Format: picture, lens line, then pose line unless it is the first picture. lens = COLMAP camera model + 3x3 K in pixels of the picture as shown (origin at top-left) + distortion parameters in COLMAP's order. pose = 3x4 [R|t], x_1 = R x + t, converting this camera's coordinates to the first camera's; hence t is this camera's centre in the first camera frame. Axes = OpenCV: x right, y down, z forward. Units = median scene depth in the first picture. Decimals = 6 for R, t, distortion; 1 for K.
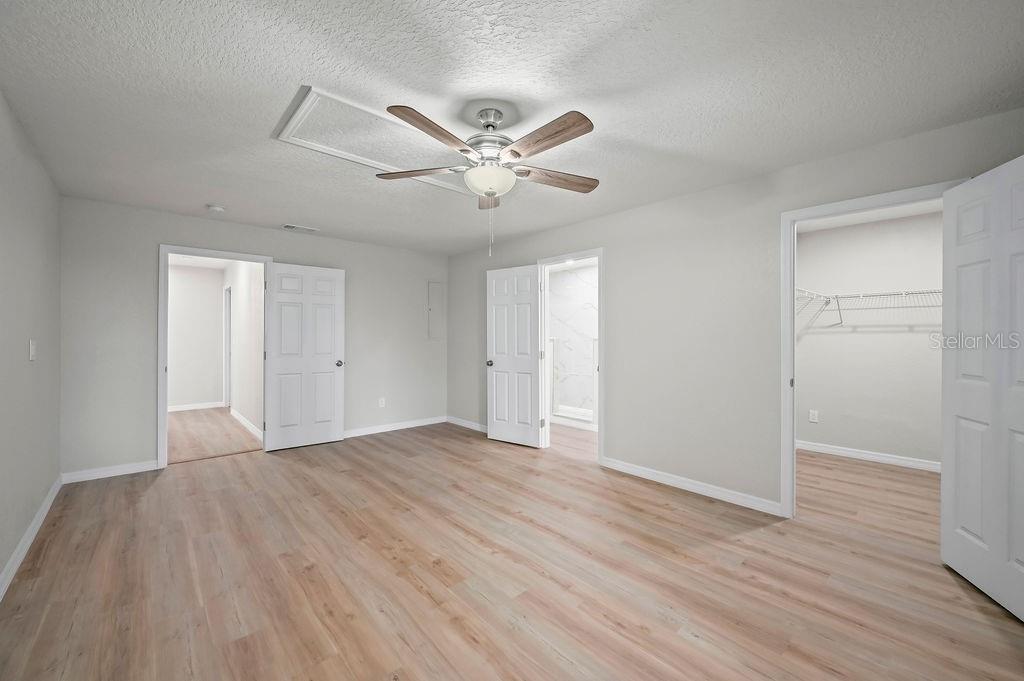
lens RADIAL K [[411.2, 0, 515.7], [0, 411.2, 335.8], [0, 0, 1]] dist [-0.003761, 0.000390]
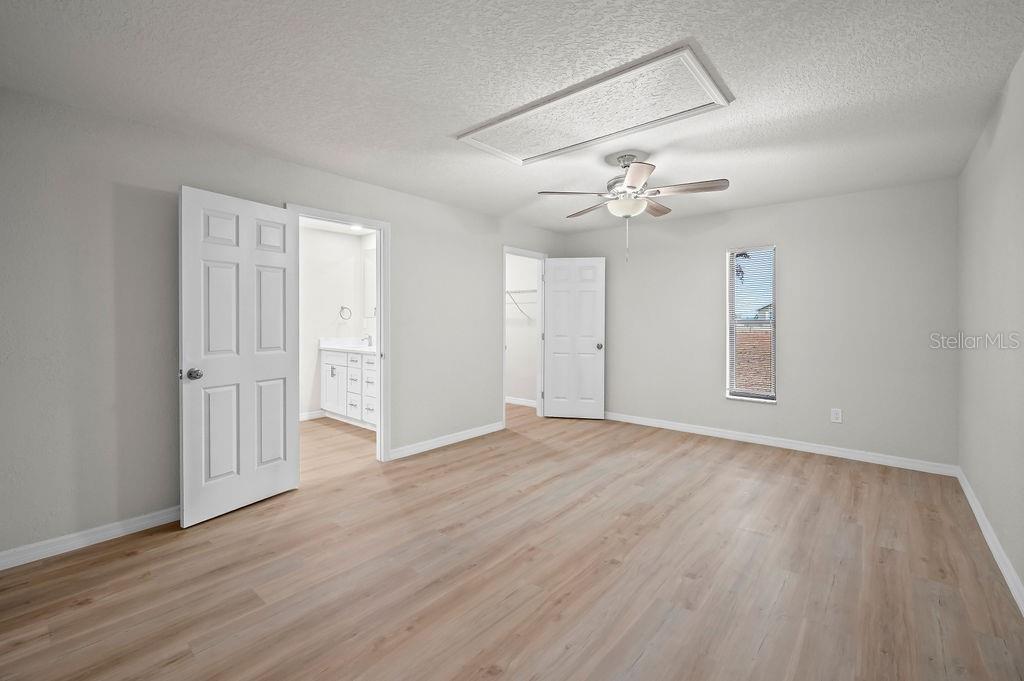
lens RADIAL K [[434.9, 0, 513.2], [0, 434.9, 319.6], [0, 0, 1]] dist [0.002197, -0.000396]
pose [[-0.127836, 0.000891, 0.991795, -1.066648], [-0.003597, 0.999993, -0.001363, 0.000765], [-0.991789, -0.003742, -0.127832, 1.149728]]
